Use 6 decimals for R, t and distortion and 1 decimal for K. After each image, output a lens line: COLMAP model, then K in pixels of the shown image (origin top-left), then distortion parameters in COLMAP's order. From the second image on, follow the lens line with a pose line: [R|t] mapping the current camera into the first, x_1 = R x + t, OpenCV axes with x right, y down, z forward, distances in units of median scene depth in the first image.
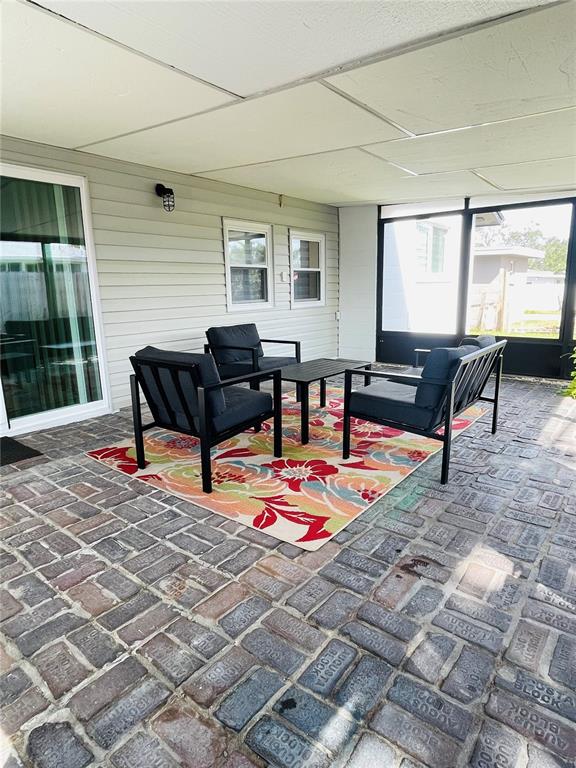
lens RADIAL K [[454.3, 0, 288.5], [0, 454.3, 384.3], [0, 0, 1]] dist [-0.000364, -0.003030]
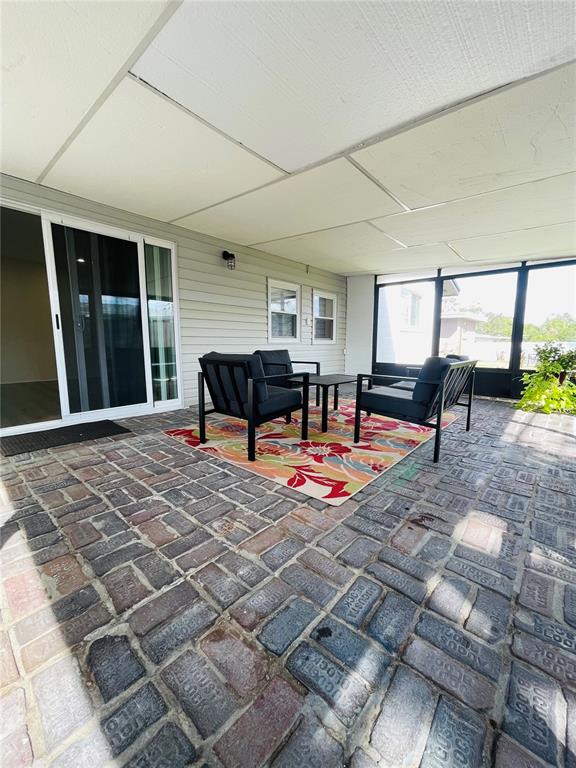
lens RADIAL K [[309.9, 0, 290.7], [0, 309.9, 384.4], [0, 0, 1]] dist [-0.001367, -0.000379]
pose [[0.998477, 0.030582, -0.045916, -0.030902], [-0.034006, 0.996548, -0.075730, 0.079286], [0.043442, 0.077176, 0.996071, 0.097796]]
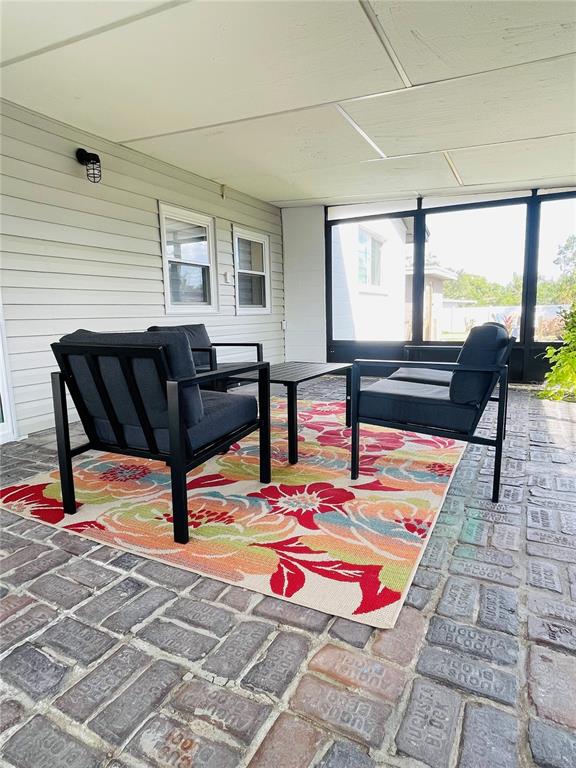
lens RADIAL K [[454.3, 0, 287.5], [0, 454.3, 382.6], [0, 0, 1]] dist [-0.000364, -0.003030]
pose [[0.983363, -0.028450, 0.179410, -0.133314], [0.039891, 0.997371, -0.060492, 0.049877], [-0.177217, 0.066642, 0.981913, 0.294830]]
